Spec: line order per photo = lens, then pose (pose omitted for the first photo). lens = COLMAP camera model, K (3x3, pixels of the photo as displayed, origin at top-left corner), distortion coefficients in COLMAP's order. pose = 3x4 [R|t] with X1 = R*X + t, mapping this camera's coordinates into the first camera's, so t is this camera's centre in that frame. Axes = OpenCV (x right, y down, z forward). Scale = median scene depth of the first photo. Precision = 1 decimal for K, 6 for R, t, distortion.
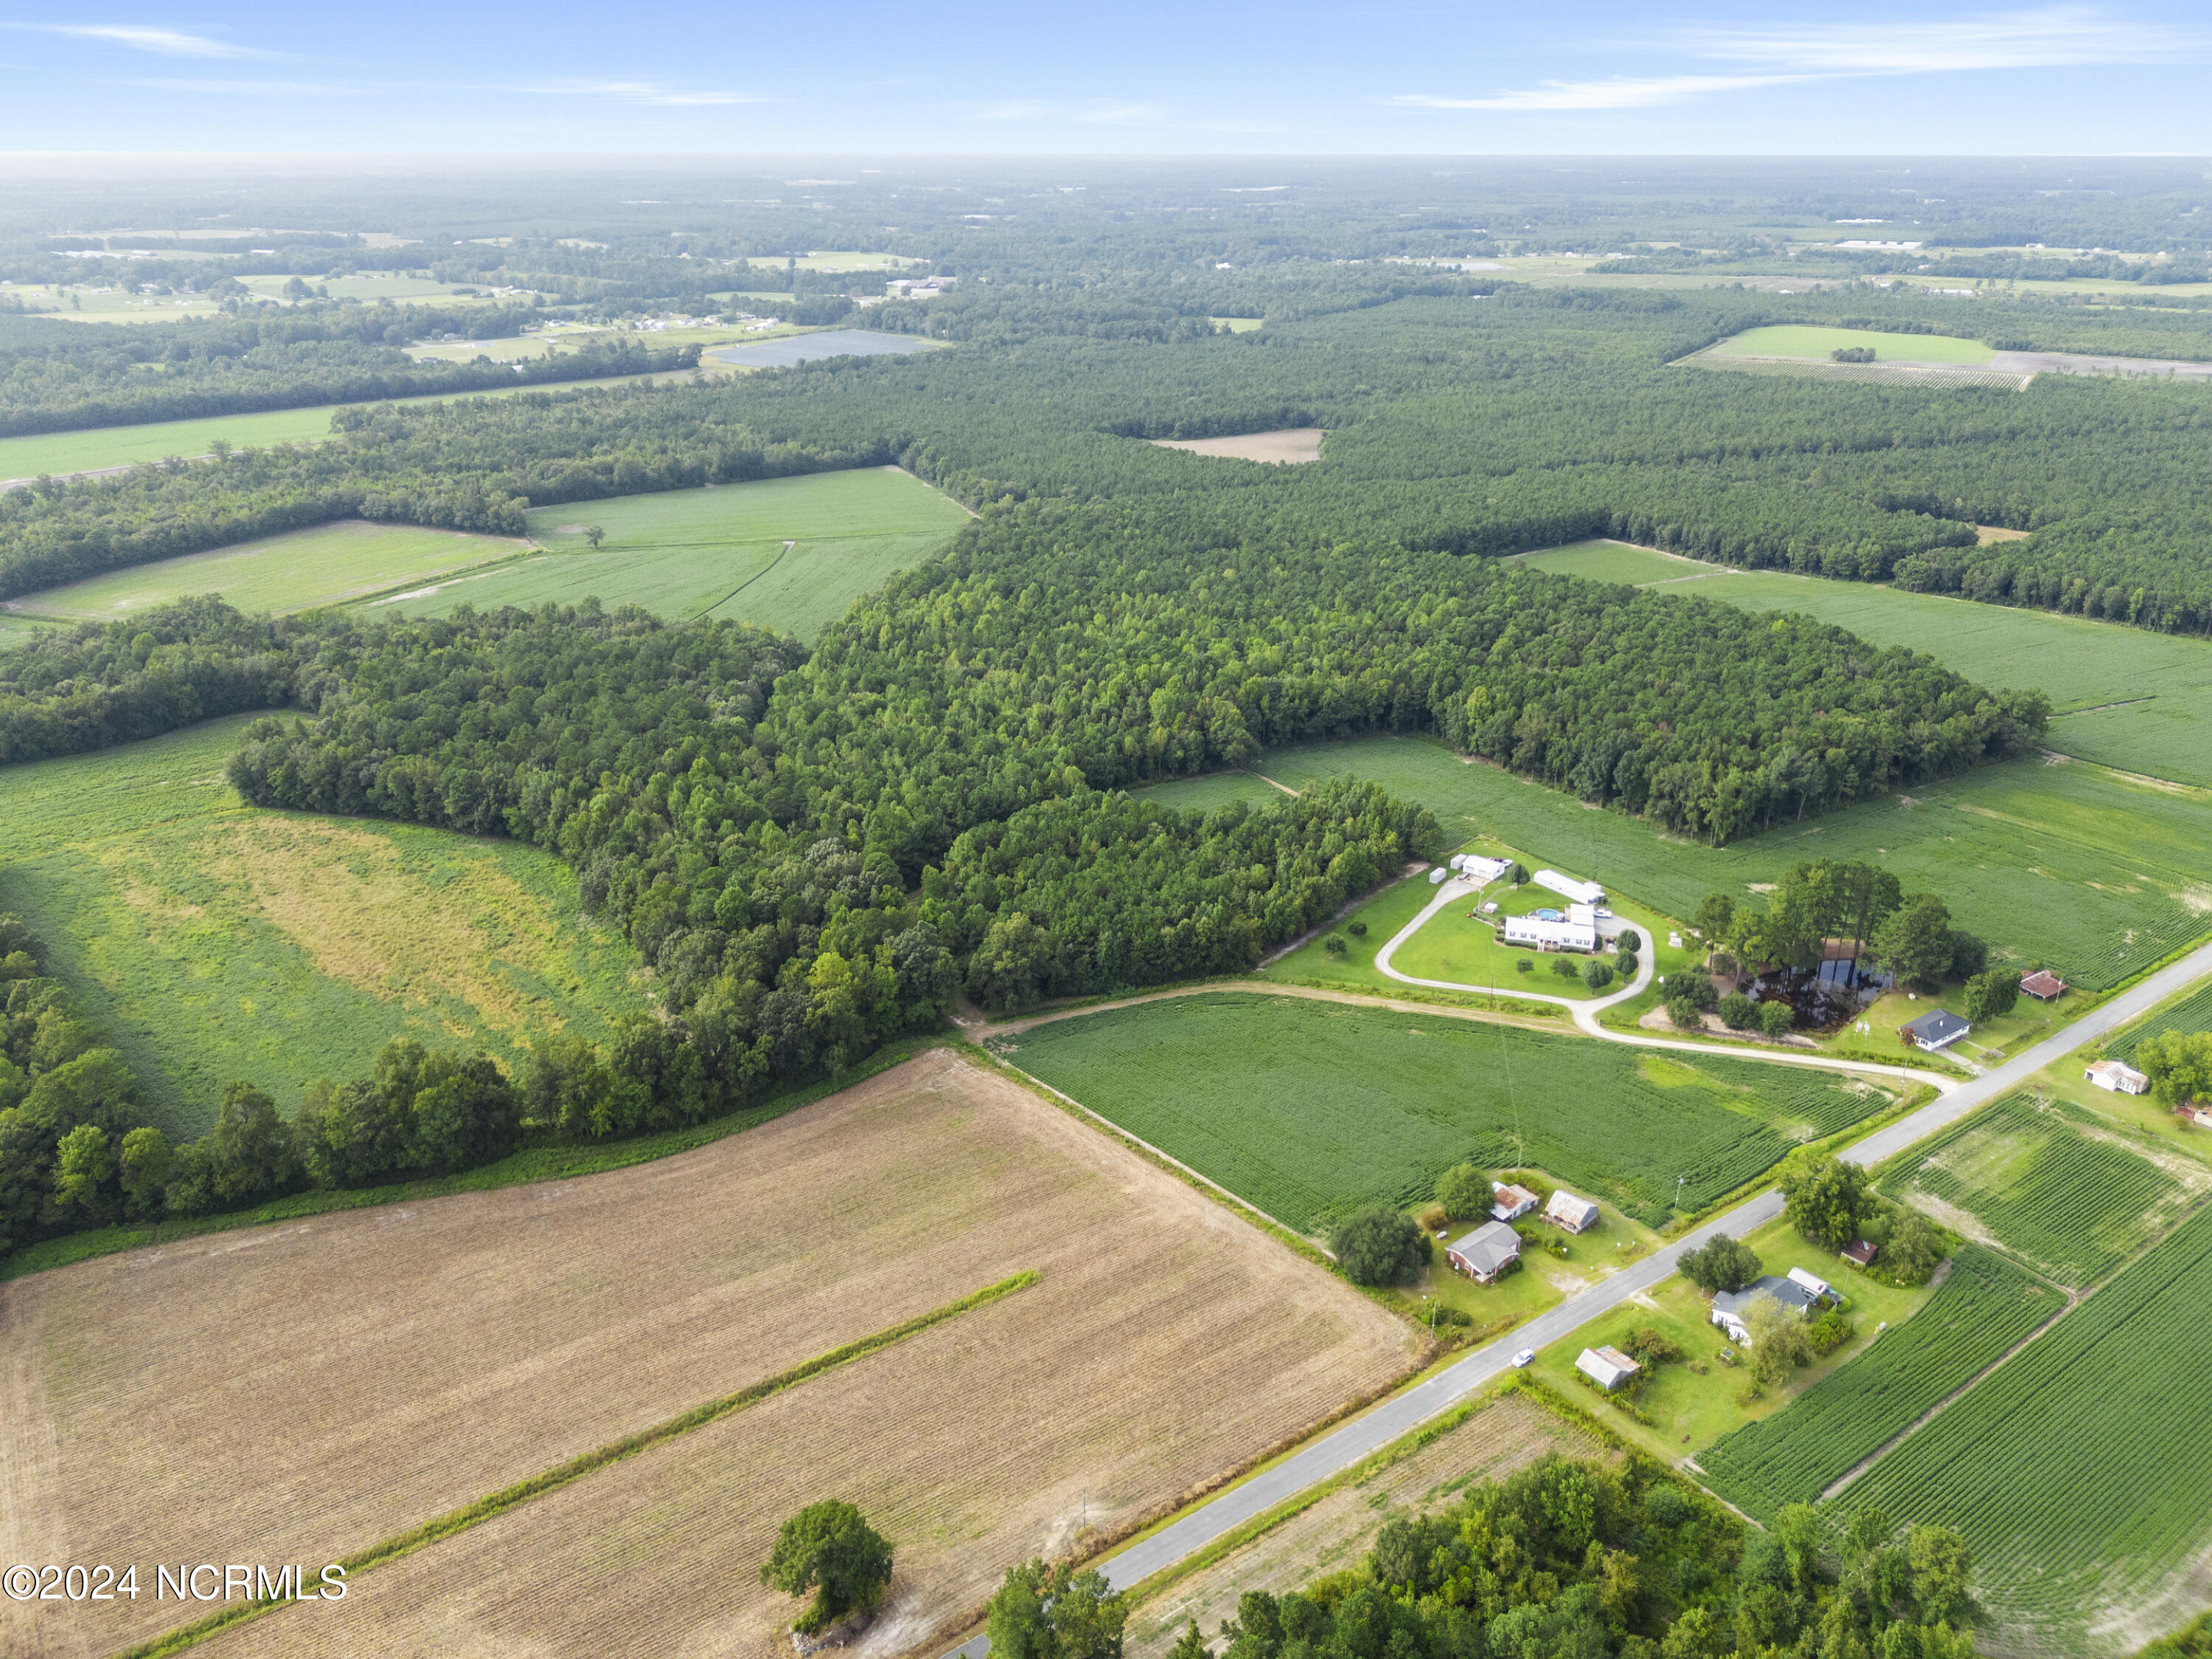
lens RADIAL K [[1538.8, 0, 1120.3], [0, 1538.8, 833.4], [0, 0, 1]] dist [0.057630, -0.042168]
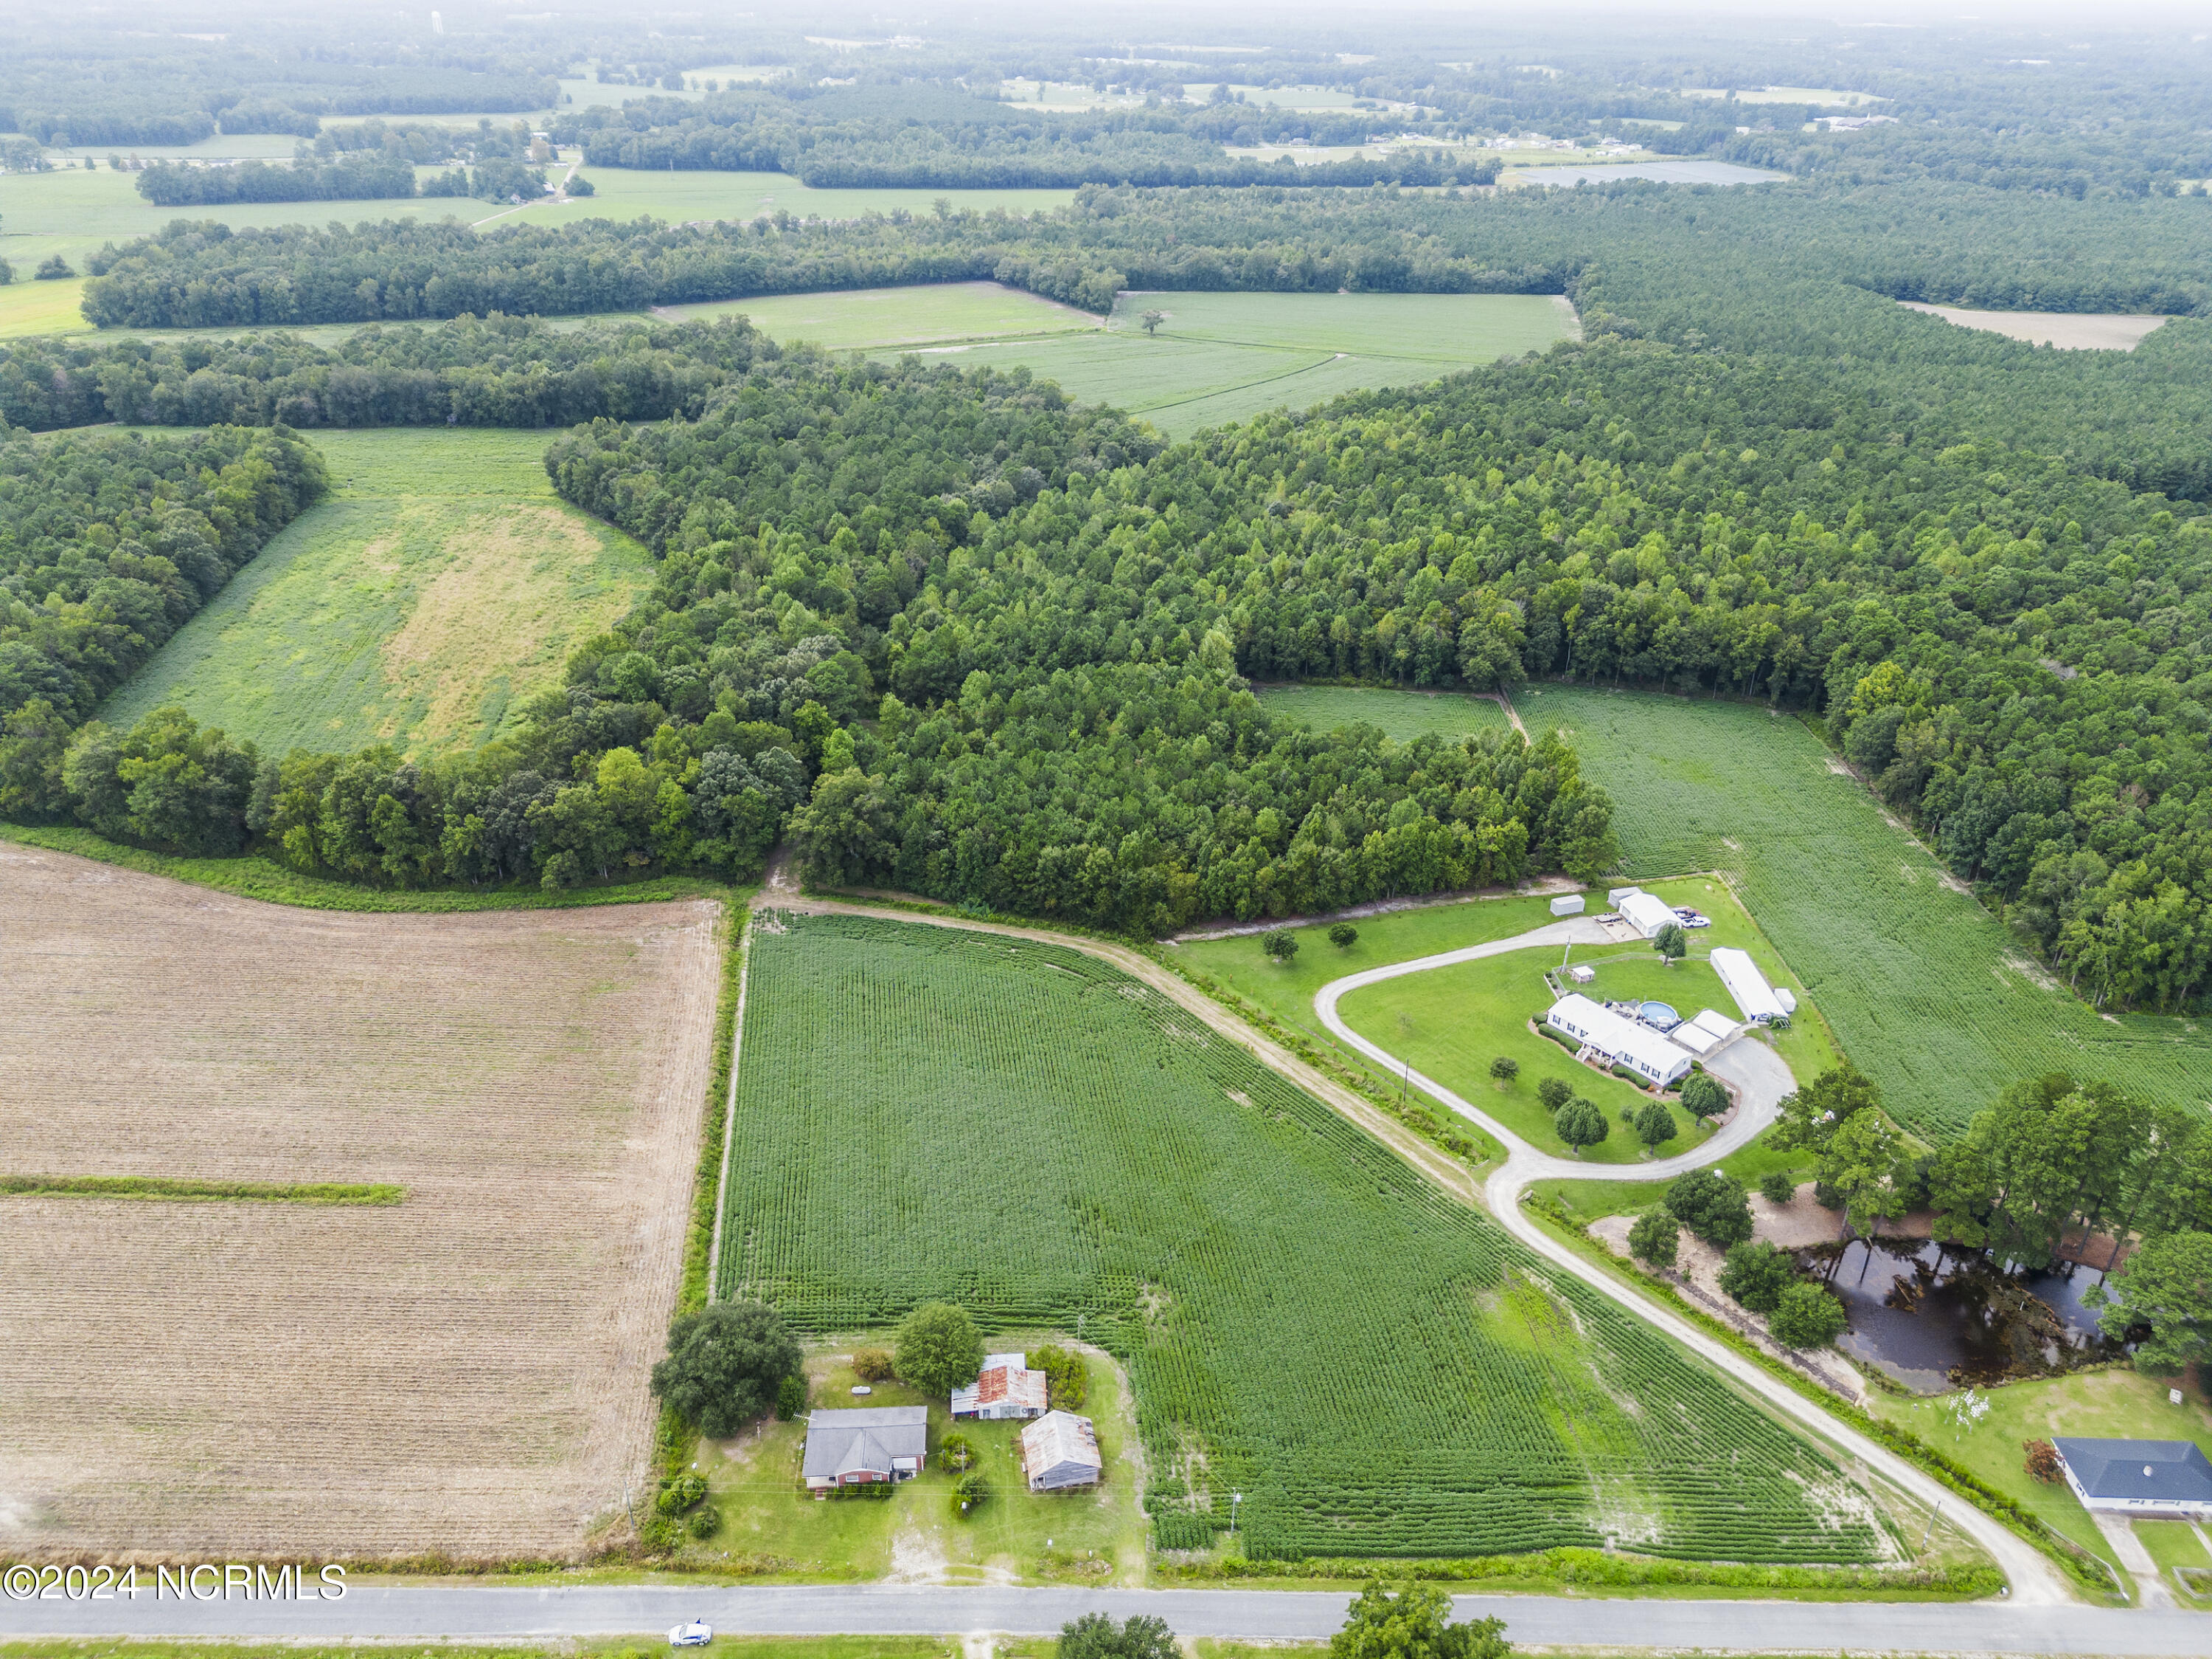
lens RADIAL K [[1538.8, 0, 1145.5], [0, 1538.8, 793.3], [0, 0, 1]] dist [0.057630, -0.042168]
pose [[0.829326, 0.273257, -0.487389, 0.402723], [-0.242647, 0.961847, 0.126383, -0.064476], [0.503329, 0.013451, 0.863990, 0.364704]]
